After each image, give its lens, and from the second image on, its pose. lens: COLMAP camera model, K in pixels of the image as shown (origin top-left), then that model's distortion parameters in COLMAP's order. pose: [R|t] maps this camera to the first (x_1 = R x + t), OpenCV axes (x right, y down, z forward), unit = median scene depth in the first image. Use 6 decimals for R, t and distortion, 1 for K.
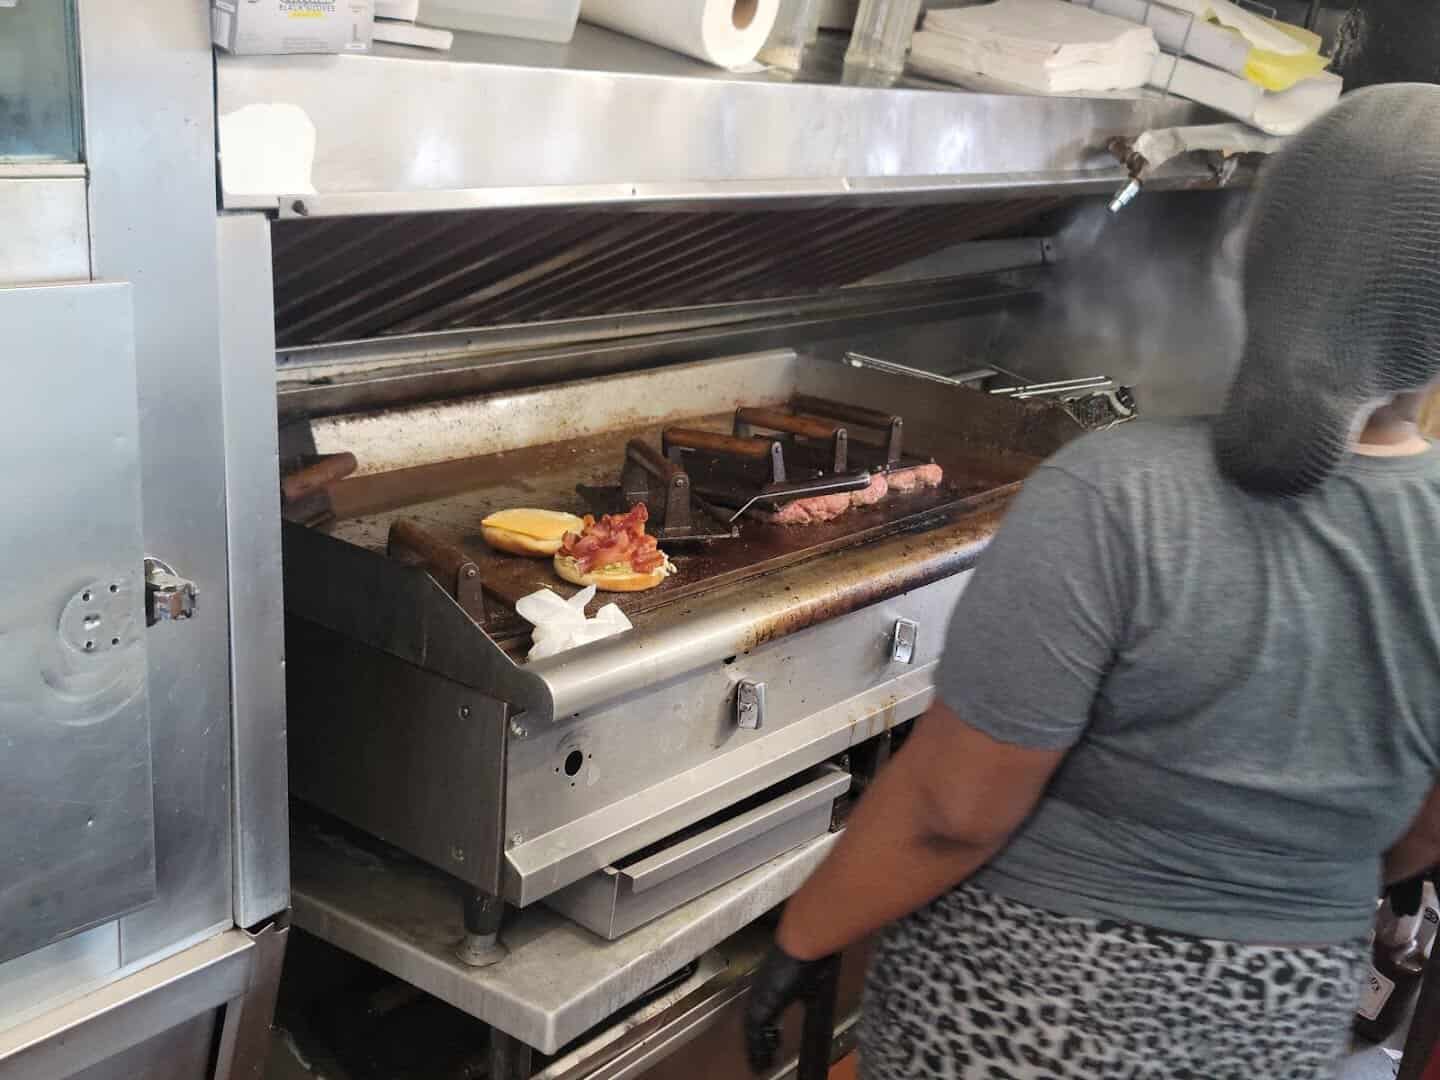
lens RADIAL K [[1611.5, 0, 720.1], [0, 1611.5, 539.1], [0, 0, 1]] dist [0.087493, -0.217913]
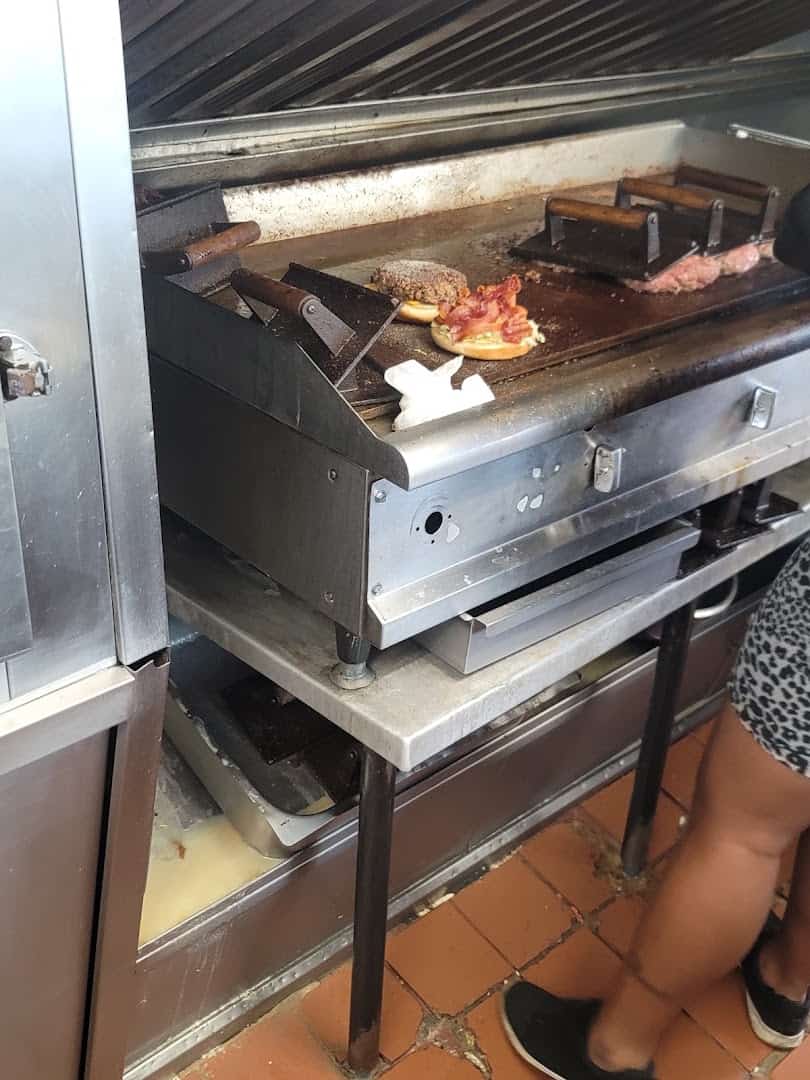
lens RADIAL K [[1208.6, 0, 399.2], [0, 1208.6, 537.4], [0, 0, 1]] dist [0.087493, -0.217913]
pose [[0.983404, 0.057450, -0.172095, 0.022906], [-0.019934, 0.977014, 0.212243, -0.020406], [0.180333, -0.205290, 0.961944, 0.174519]]
